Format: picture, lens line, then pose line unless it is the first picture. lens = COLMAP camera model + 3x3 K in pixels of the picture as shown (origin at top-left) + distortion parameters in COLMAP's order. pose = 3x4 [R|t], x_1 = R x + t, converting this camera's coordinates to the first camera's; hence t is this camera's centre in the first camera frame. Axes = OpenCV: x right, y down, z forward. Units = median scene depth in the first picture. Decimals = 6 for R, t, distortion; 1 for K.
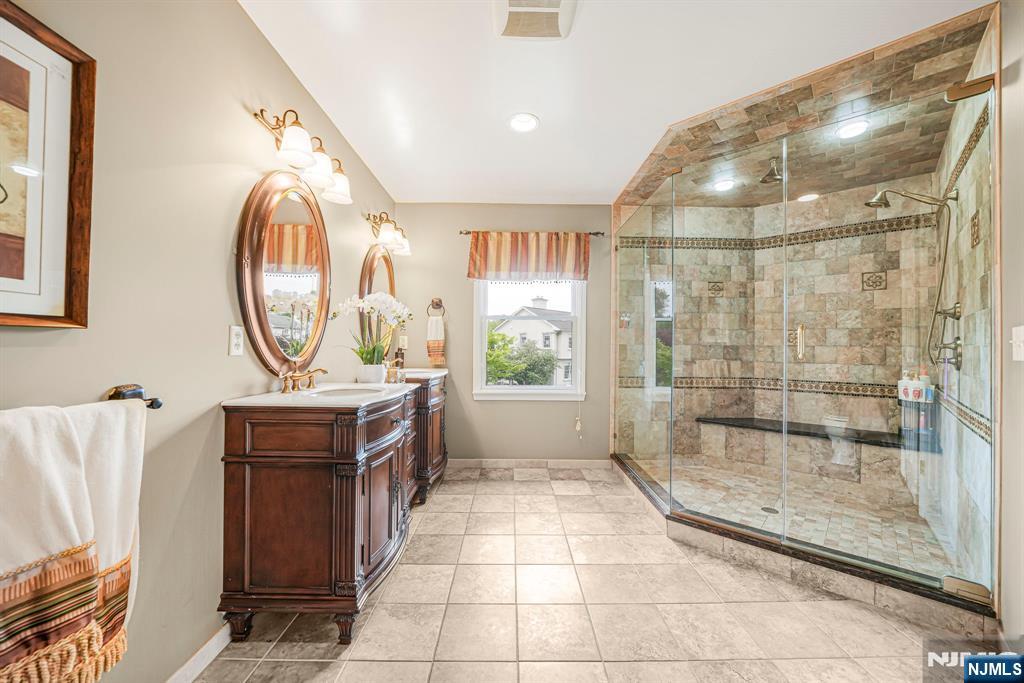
lens RADIAL K [[401.9, 0, 512.0], [0, 401.9, 341.5], [0, 0, 1]] dist [0.000638, 0.000214]
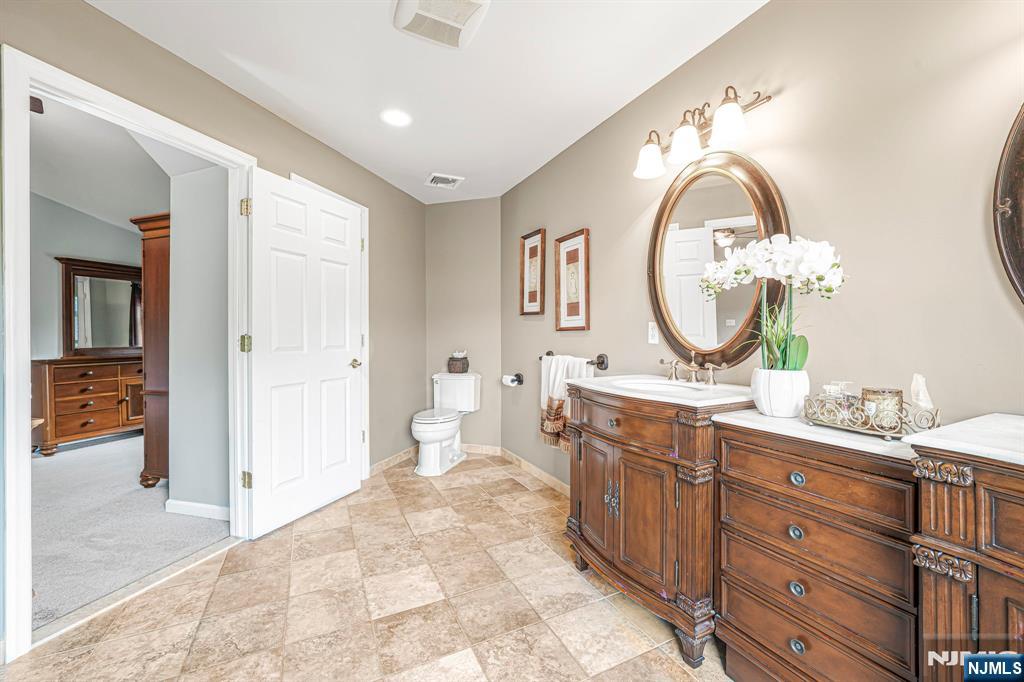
lens RADIAL K [[401.9, 0, 512.0], [0, 401.9, 341.0], [0, 0, 1]] dist [0.000638, 0.000214]
pose [[-0.894063, -0.000176, -0.447942, 0.407863], [0.004804, 0.999939, -0.009981, 0.042737], [0.447916, -0.011076, -0.894007, 2.345791]]
